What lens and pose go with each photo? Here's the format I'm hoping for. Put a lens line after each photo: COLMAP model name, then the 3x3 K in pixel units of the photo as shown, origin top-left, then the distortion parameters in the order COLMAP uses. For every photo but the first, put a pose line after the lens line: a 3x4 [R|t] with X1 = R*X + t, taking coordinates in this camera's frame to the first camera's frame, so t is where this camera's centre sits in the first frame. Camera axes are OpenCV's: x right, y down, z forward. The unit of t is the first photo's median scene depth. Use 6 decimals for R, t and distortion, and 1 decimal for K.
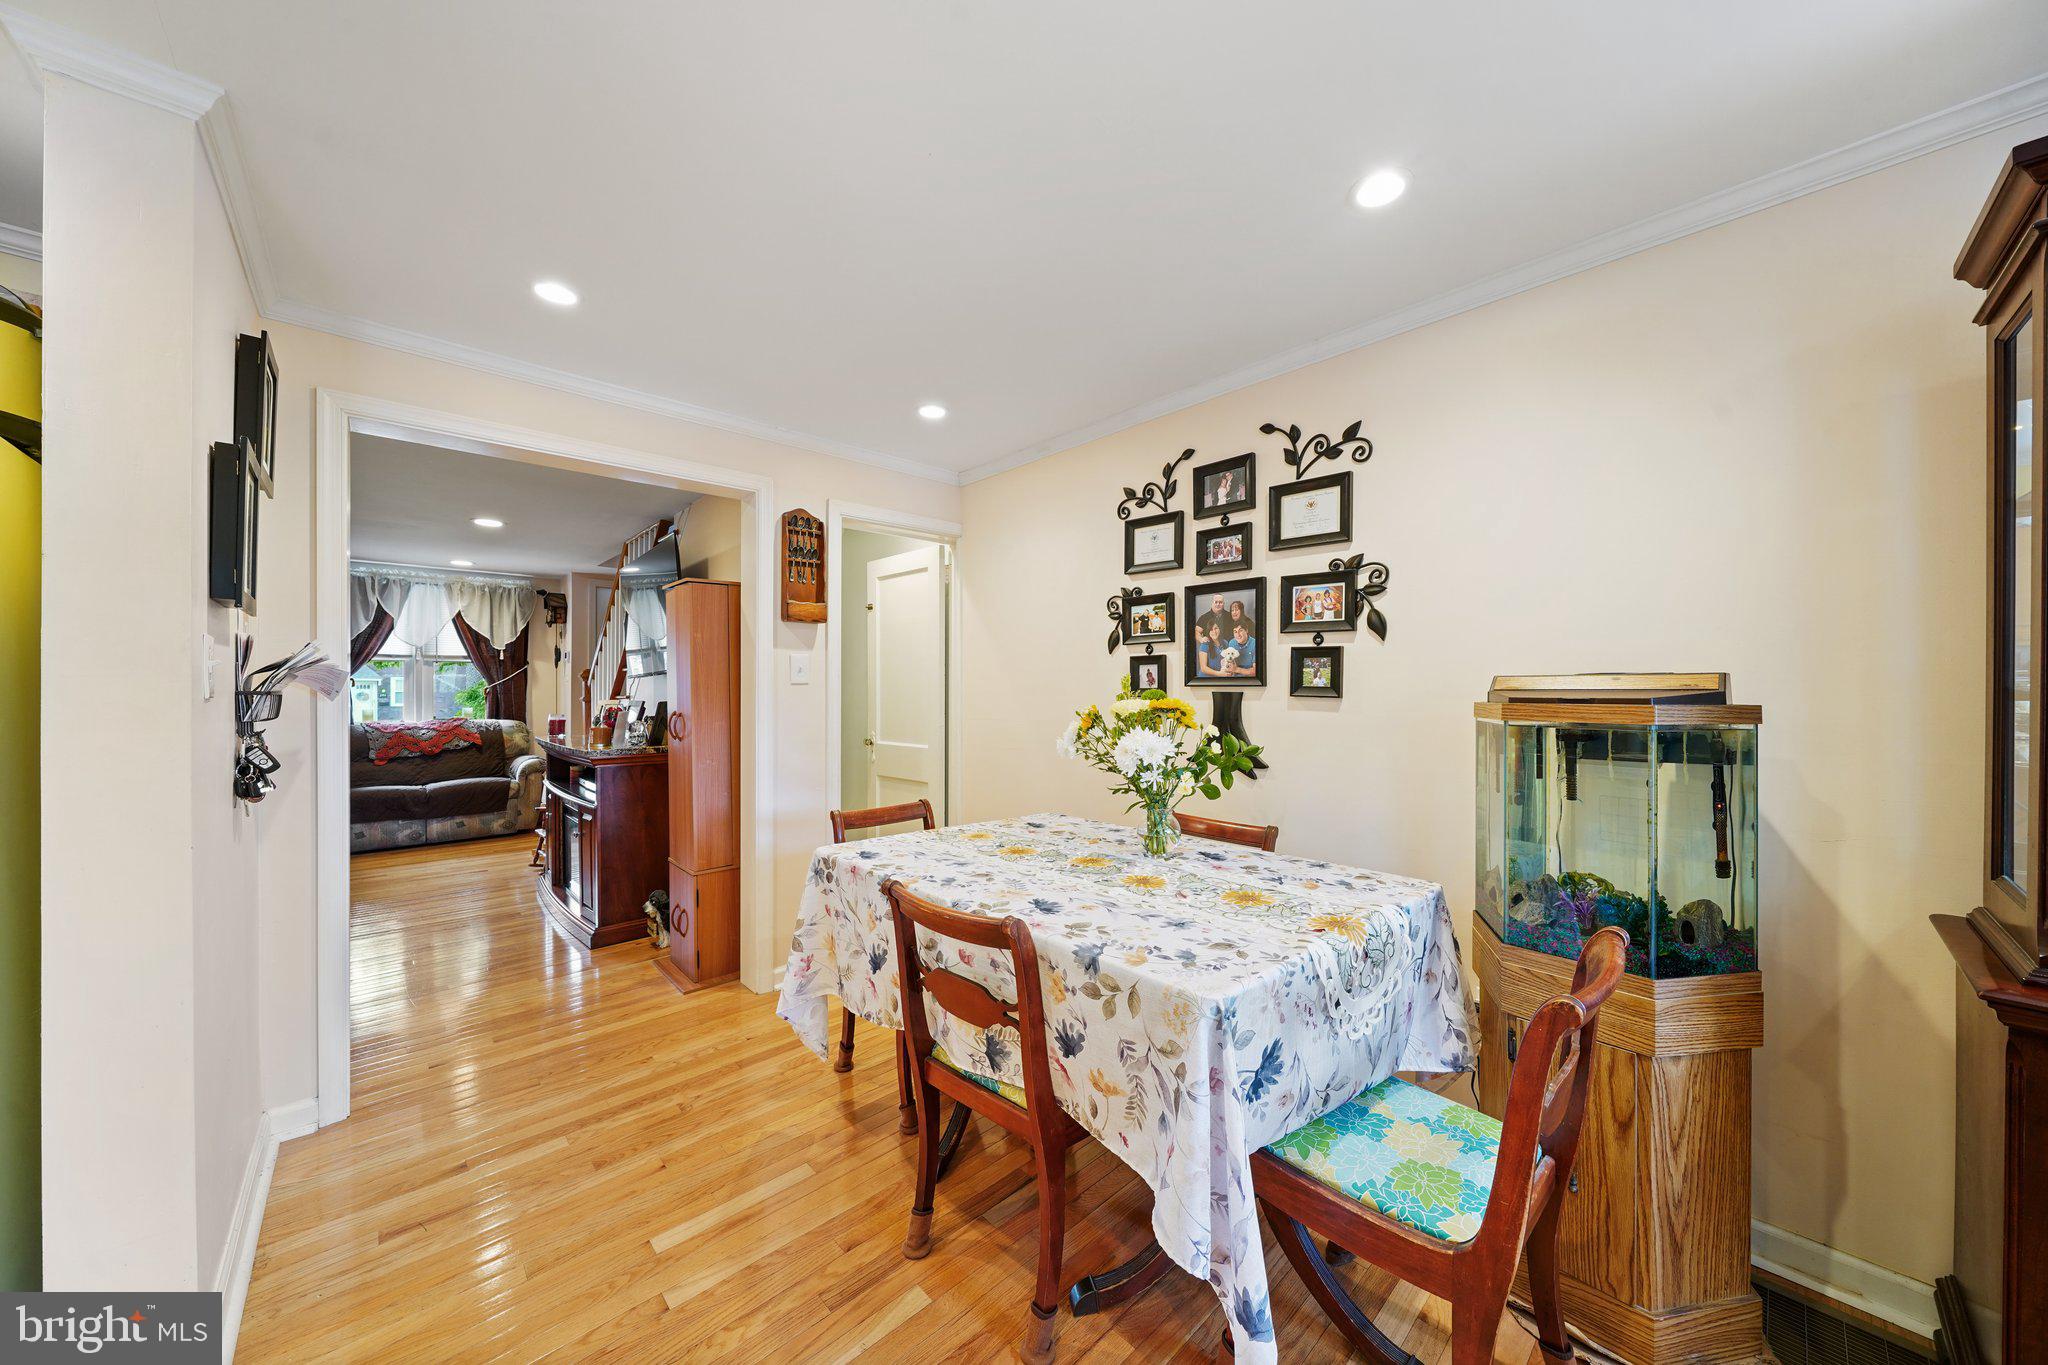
lens RADIAL K [[712.2, 0, 1024.0], [0, 712.2, 682.5], [0, 0, 1]] dist [0.001283, 0.000084]
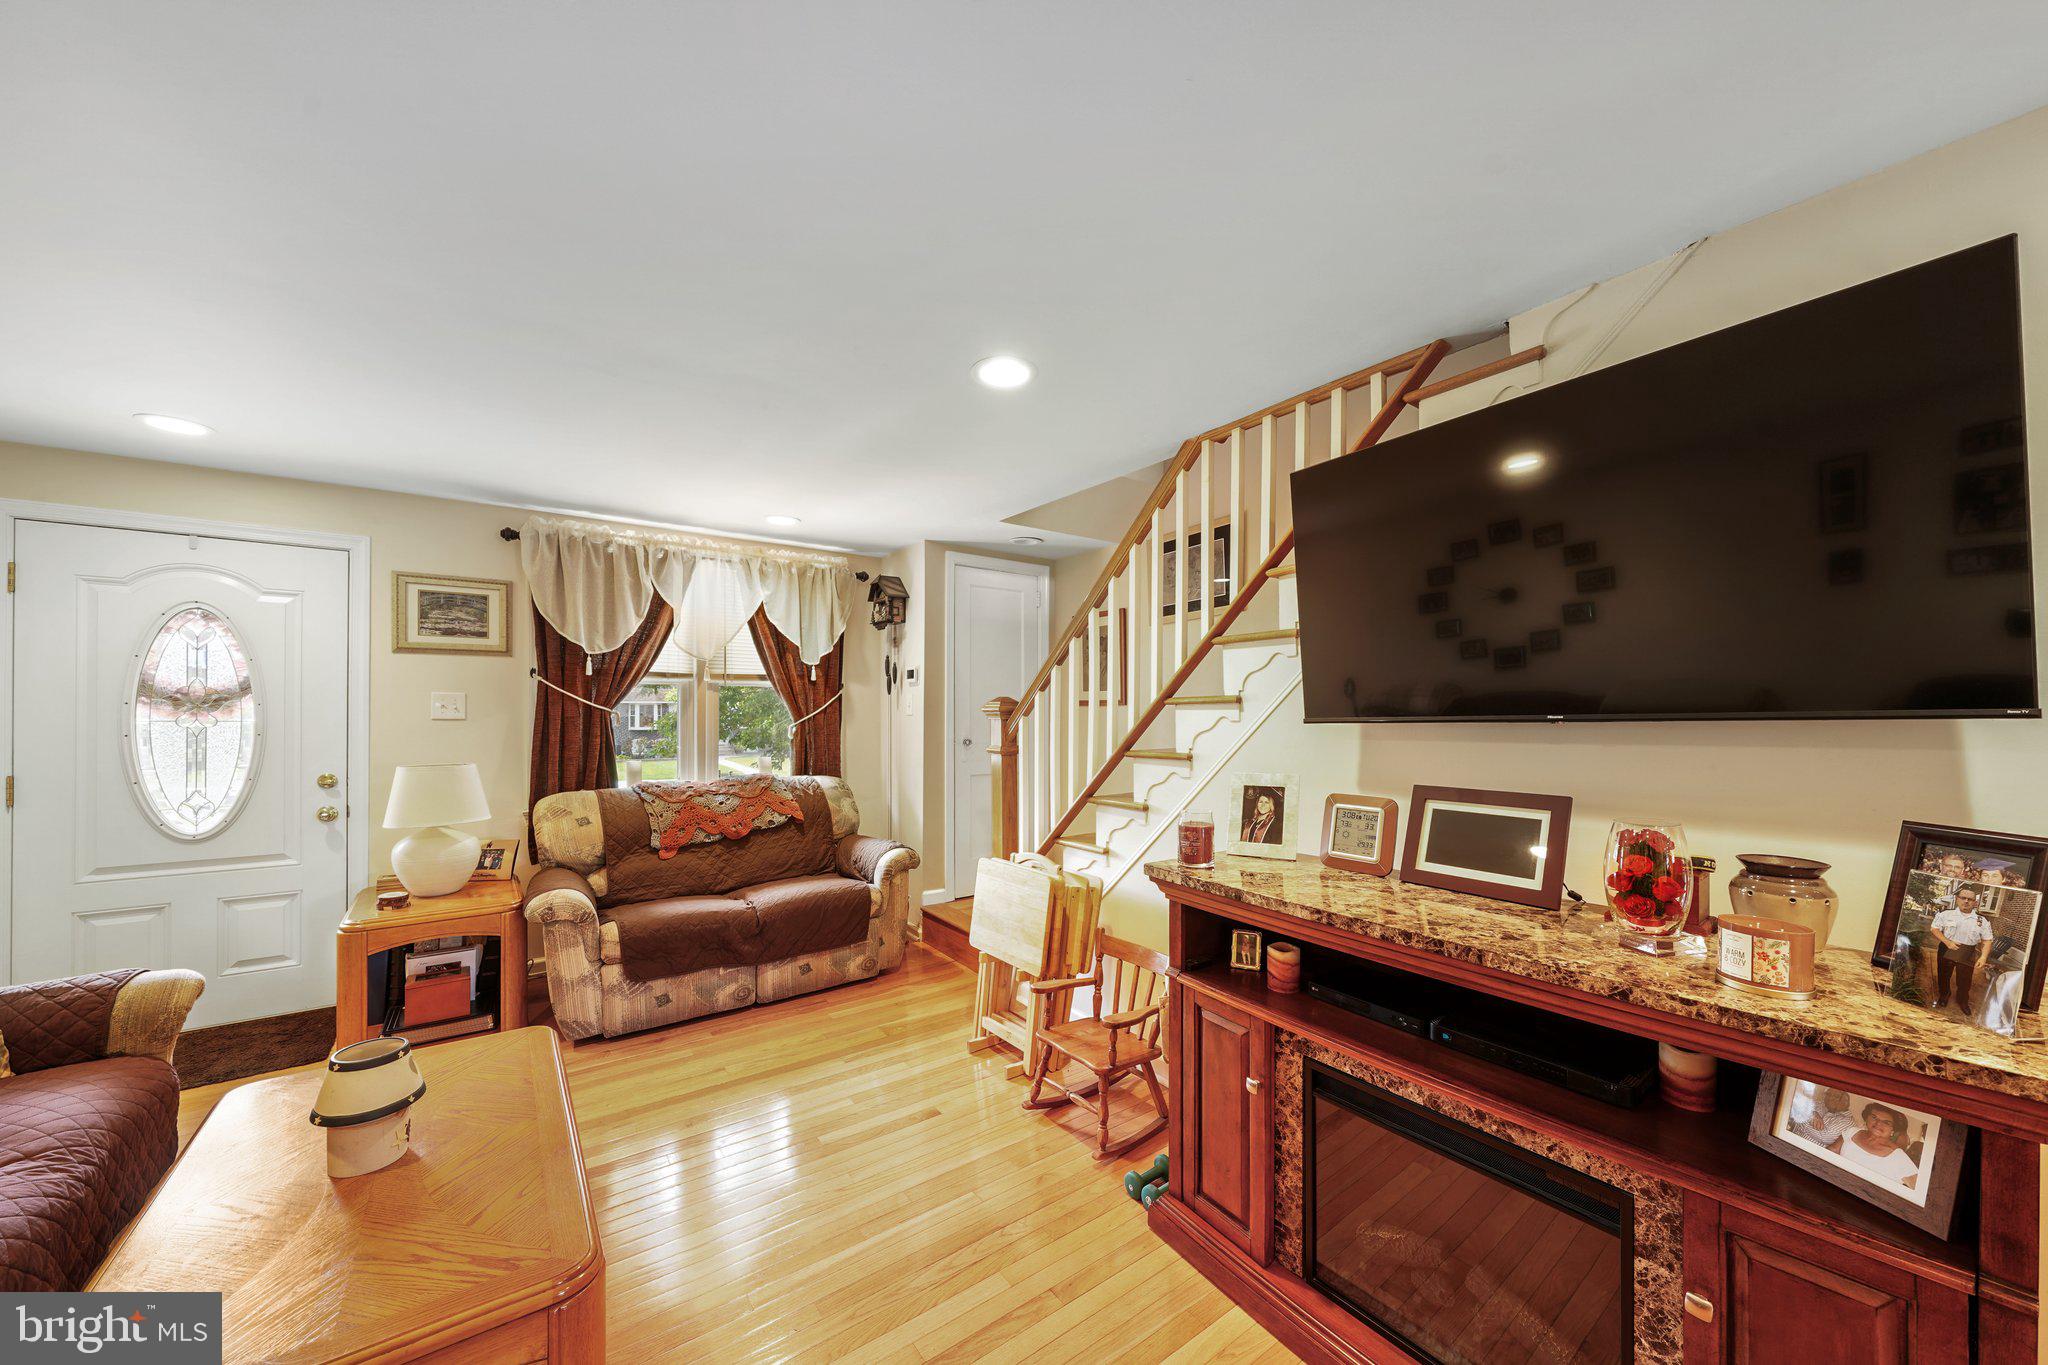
lens RADIAL K [[727.1, 0, 1037.7], [0, 727.1, 705.8], [0, 0, 1]] dist [-0.000665, -0.000005]
pose [[0.994473, 0.003440, -0.104939, -0.512167], [-0.003465, 0.999994, -0.000050, -0.011613], [0.104938, 0.000413, 0.994479, 0.413541]]
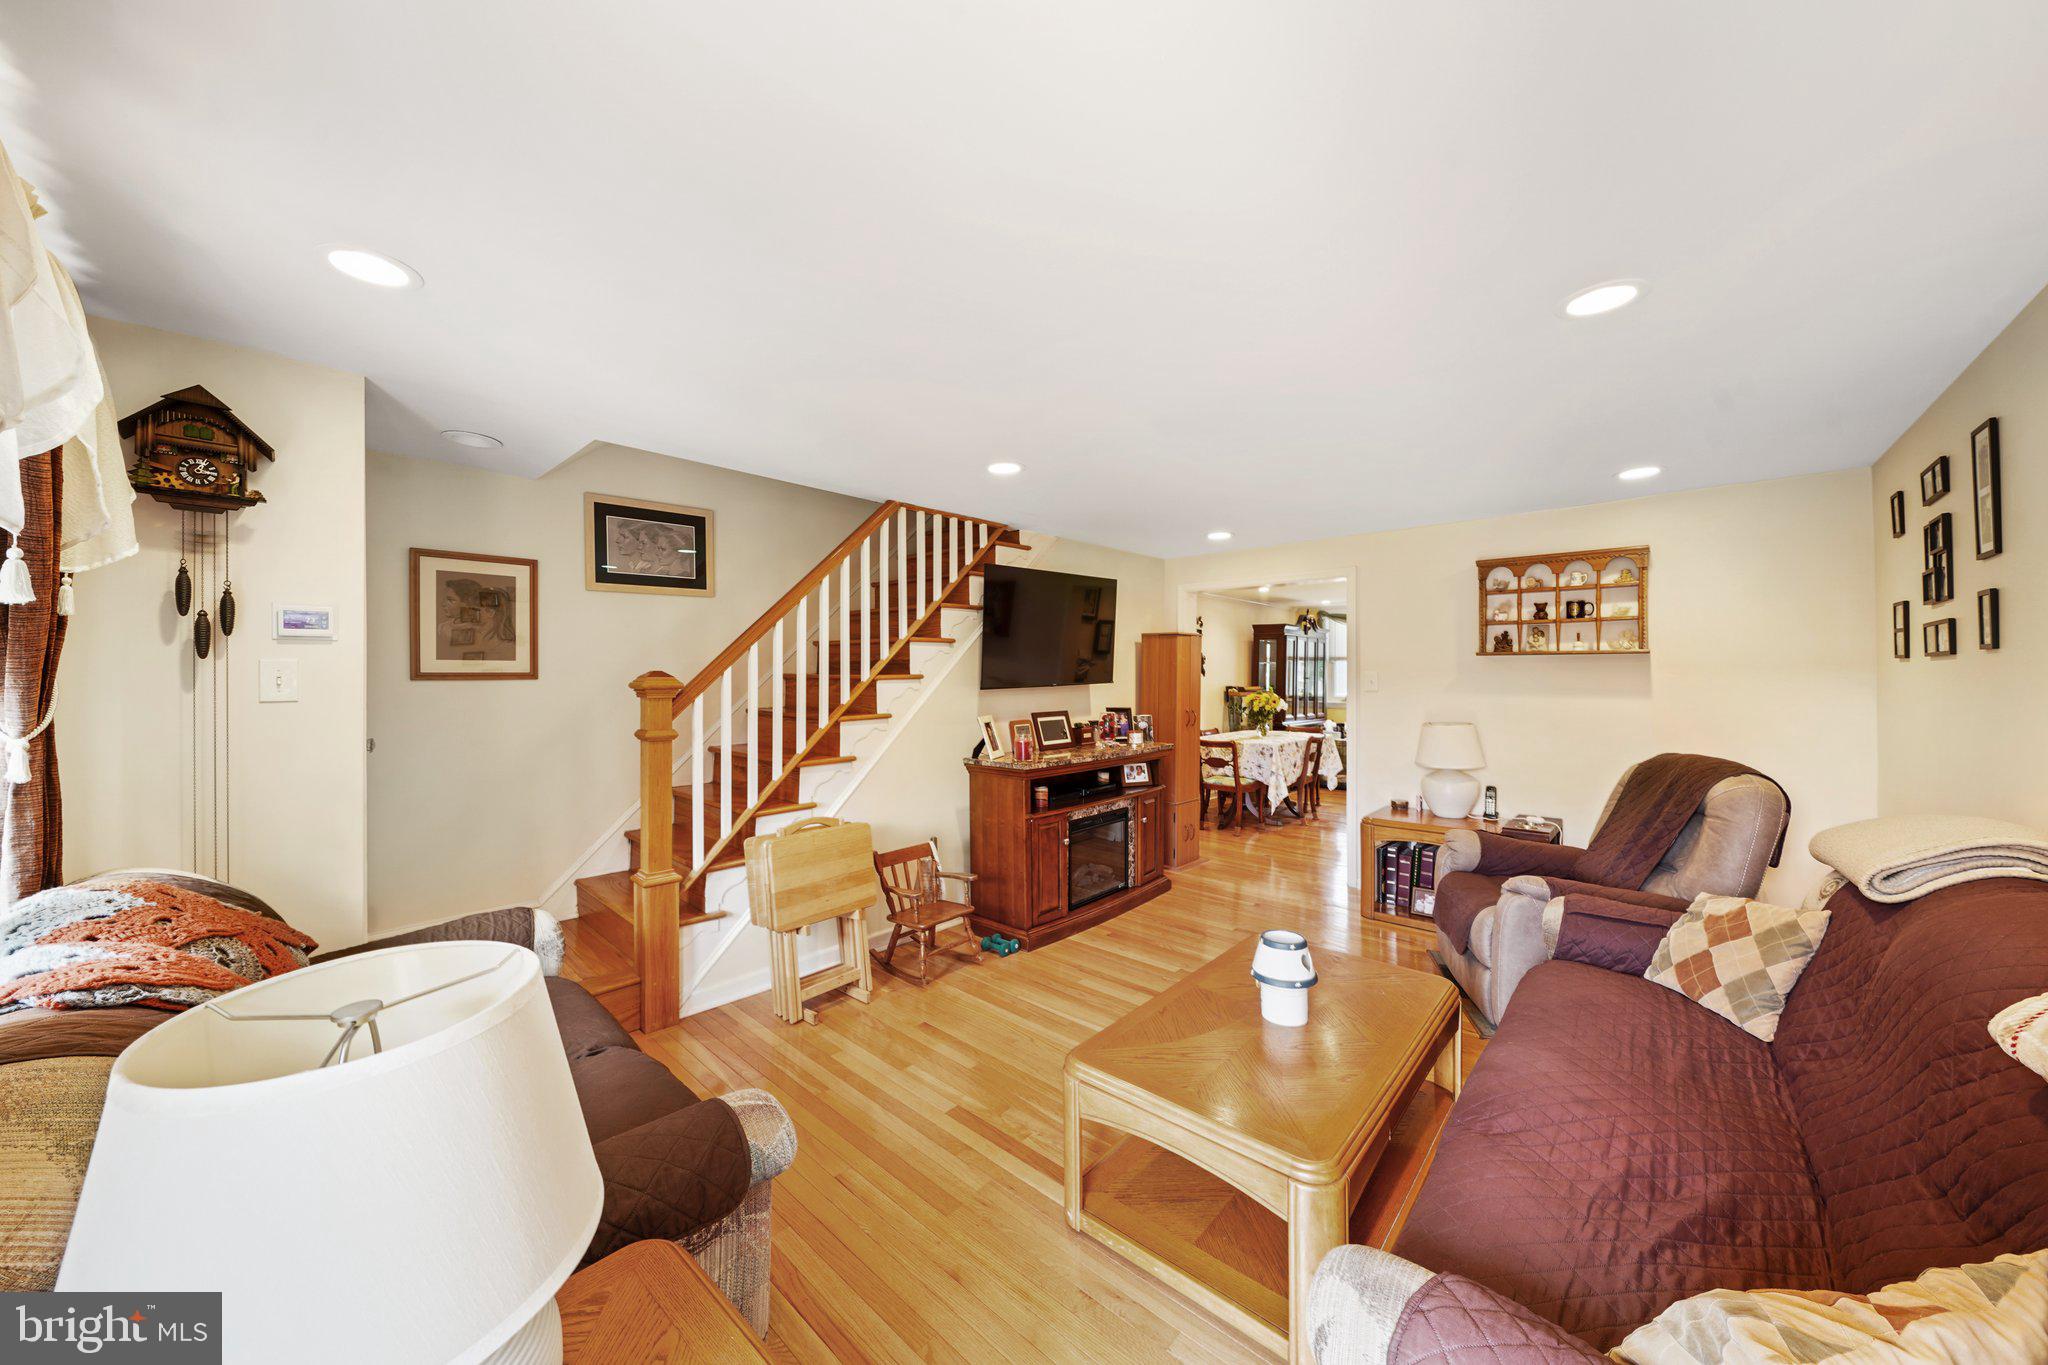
lens RADIAL K [[715.4, 0, 1024.0], [0, 715.4, 682.5], [0, 0, 1]] dist [-0.006192, 0.000097]
pose [[-0.096085, -0.006869, 0.995349, -1.085400], [-0.002473, 0.999975, 0.006662, -0.016286], [-0.995370, -0.001821, -0.096100, 0.788674]]
